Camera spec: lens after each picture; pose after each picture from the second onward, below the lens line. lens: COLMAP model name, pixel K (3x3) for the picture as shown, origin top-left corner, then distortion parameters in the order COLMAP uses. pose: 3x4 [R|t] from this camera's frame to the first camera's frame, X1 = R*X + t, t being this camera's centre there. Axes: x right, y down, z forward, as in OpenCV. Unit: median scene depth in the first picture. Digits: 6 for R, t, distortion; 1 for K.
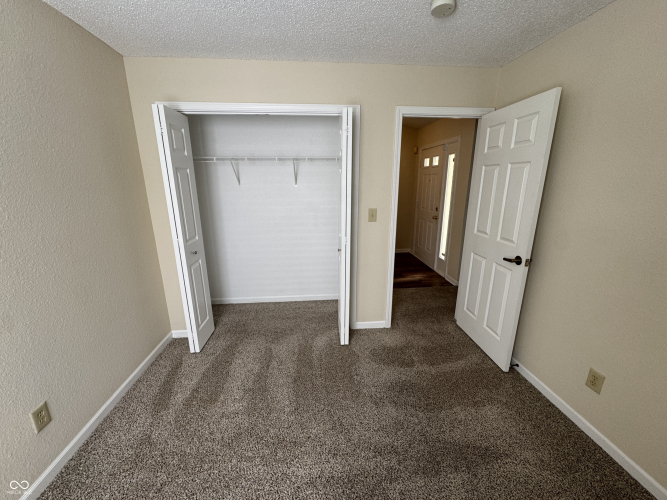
lens RADIAL K [[268.2, 0, 333.3], [0, 268.2, 246.2], [0, 0, 1]] dist [-0.002605, 0.000338]
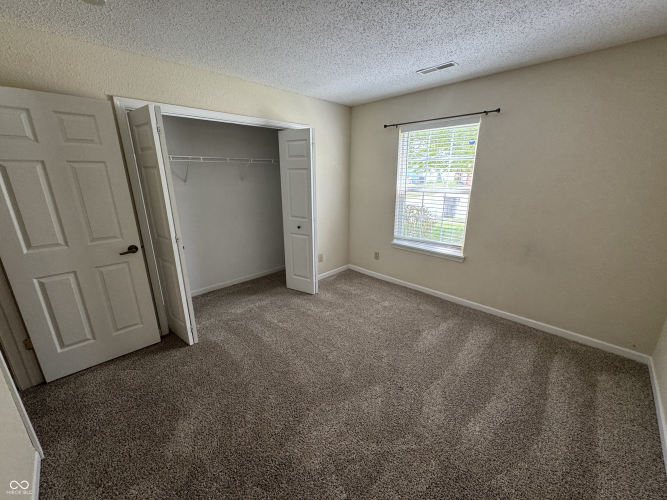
lens RADIAL K [[268.2, 0, 333.8], [0, 268.2, 251.0], [0, 0, 1]] dist [-0.002605, 0.000338]
pose [[-0.623165, -0.207995, 0.753926, -0.619005], [0.207865, 0.885268, 0.416044, -0.208256], [-0.753961, 0.415979, -0.508433, 0.821909]]
